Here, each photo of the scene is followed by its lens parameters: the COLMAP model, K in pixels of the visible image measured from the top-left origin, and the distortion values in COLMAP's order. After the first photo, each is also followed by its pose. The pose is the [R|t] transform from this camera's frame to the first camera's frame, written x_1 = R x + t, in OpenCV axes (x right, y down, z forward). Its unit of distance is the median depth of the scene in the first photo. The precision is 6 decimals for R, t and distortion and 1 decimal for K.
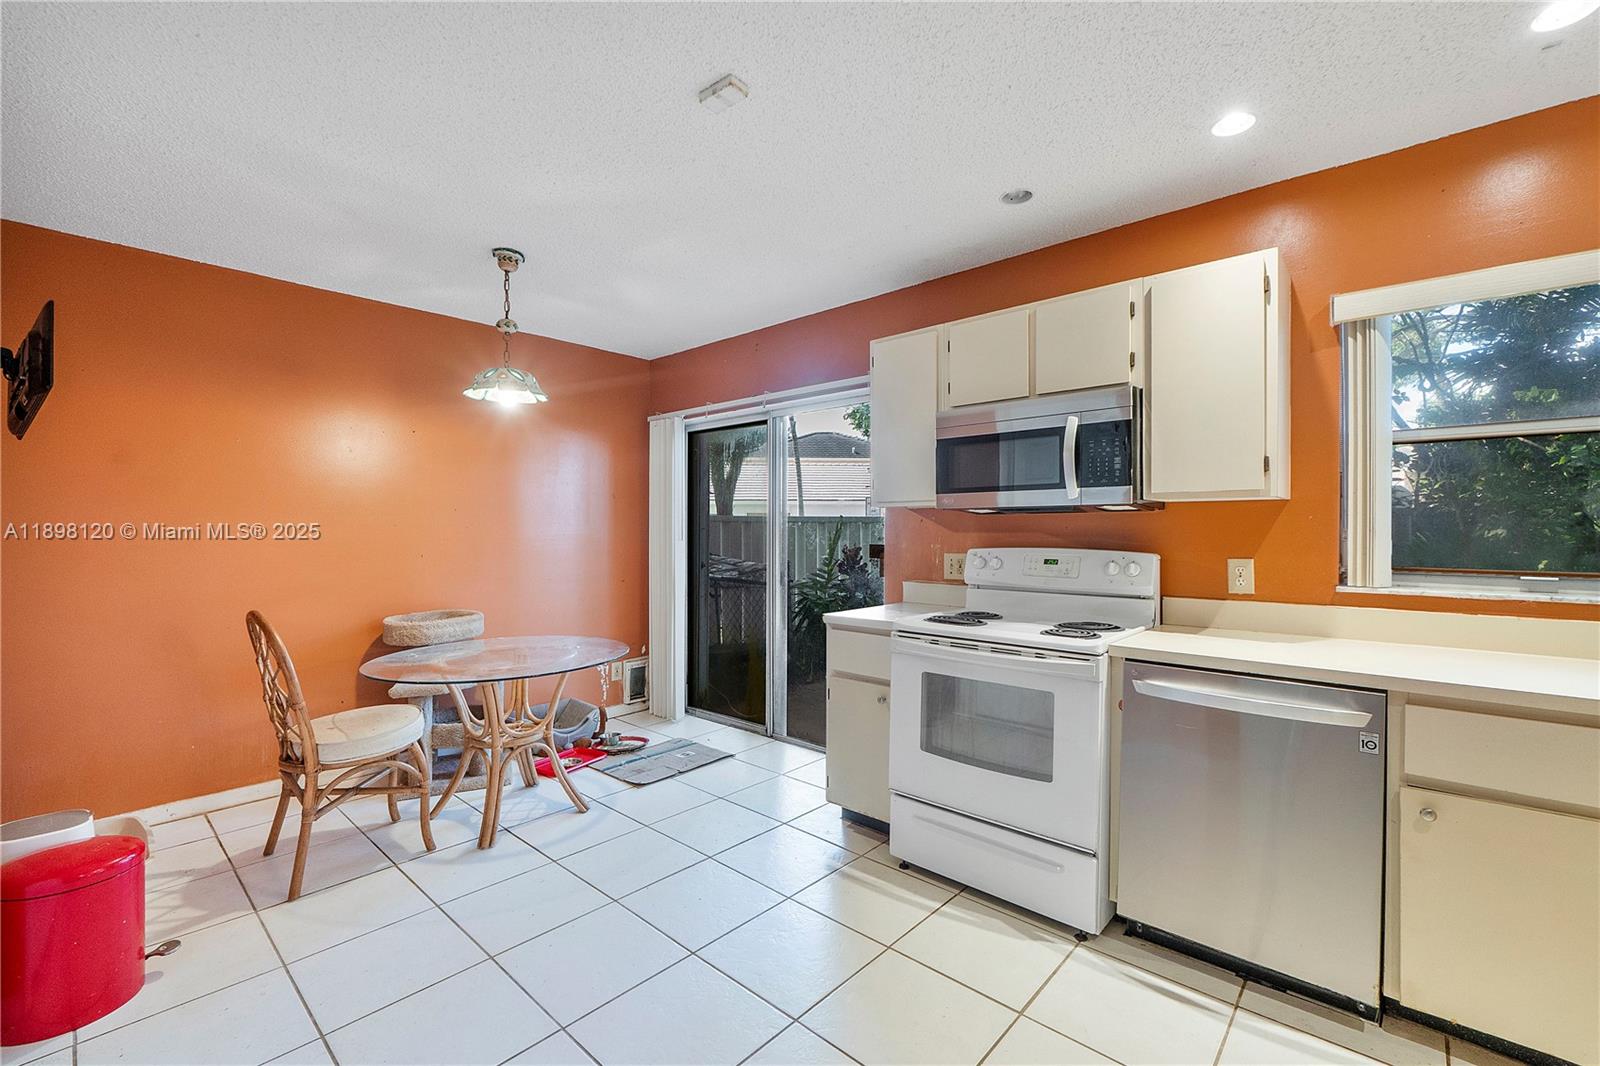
lens RADIAL K [[683.3, 0, 806.0], [0, 683.3, 529.6], [0, 0, 1]] dist [0.000572, 0.000061]
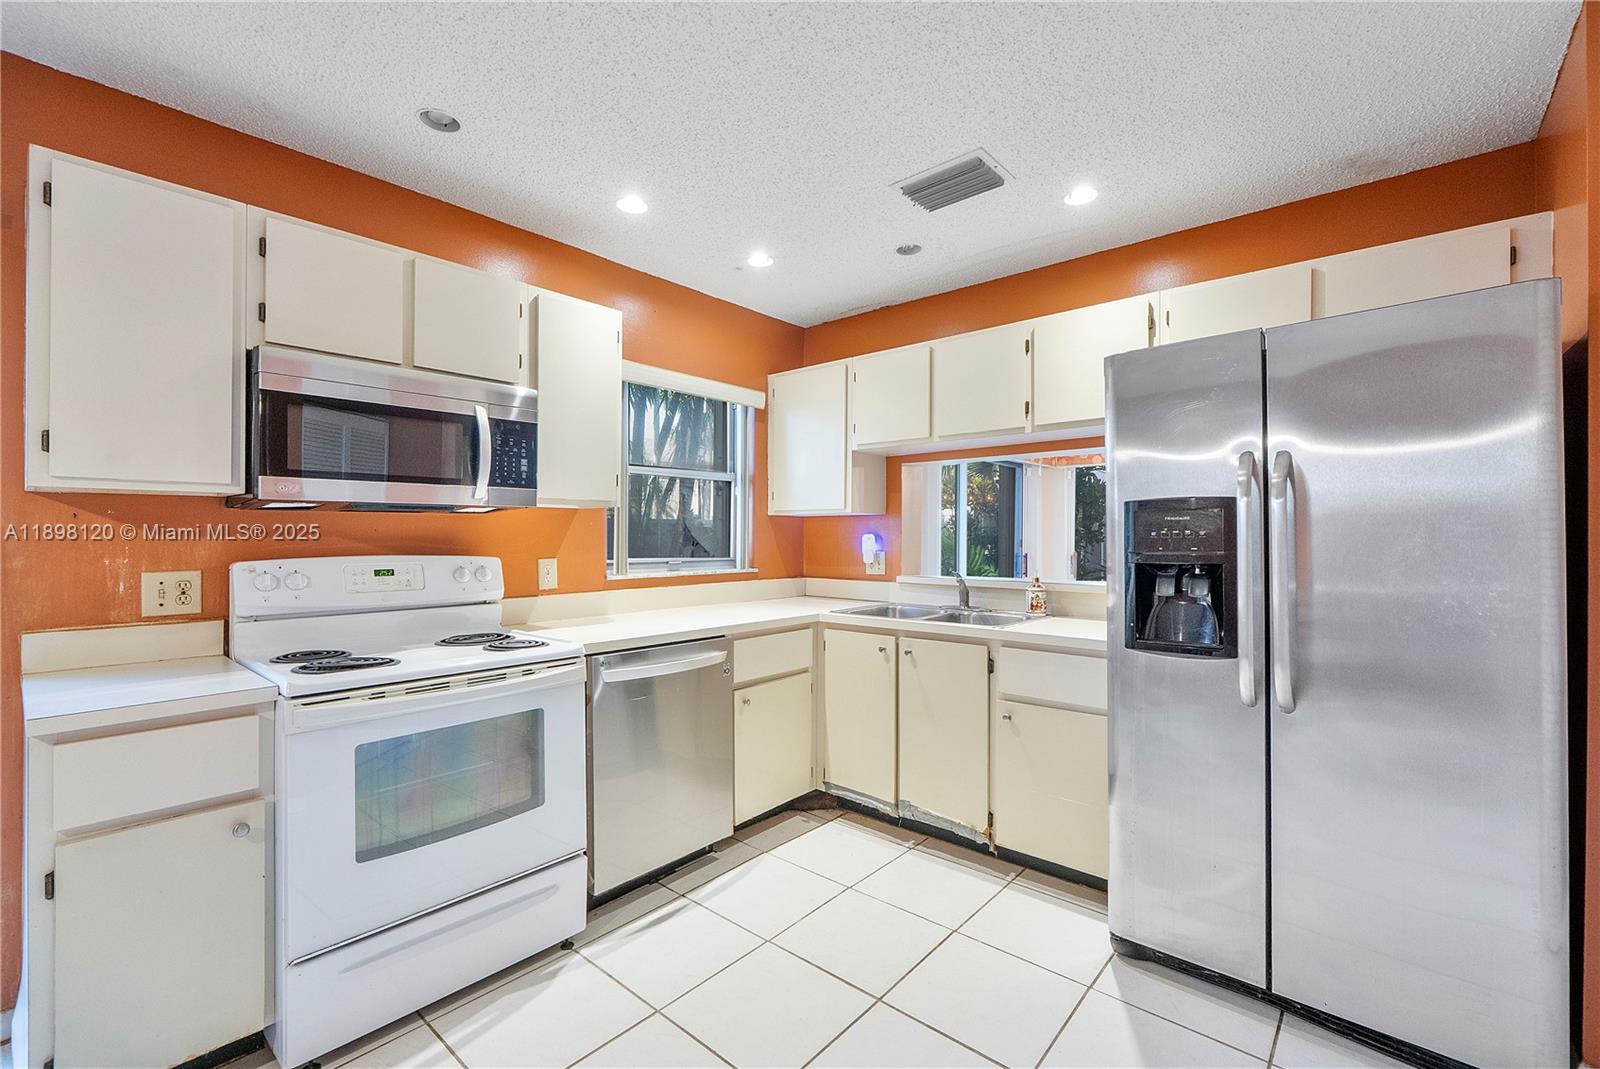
lens RADIAL K [[687.0, 0, 805.6], [0, 687.0, 534.3], [0, 0, 1]] dist [-0.002481, -0.000264]
pose [[-0.018144, -0.001518, 0.999834, -0.534094], [-0.001855, 0.999997, 0.001484, -0.000096], [-0.999834, -0.001828, -0.018146, 0.606363]]
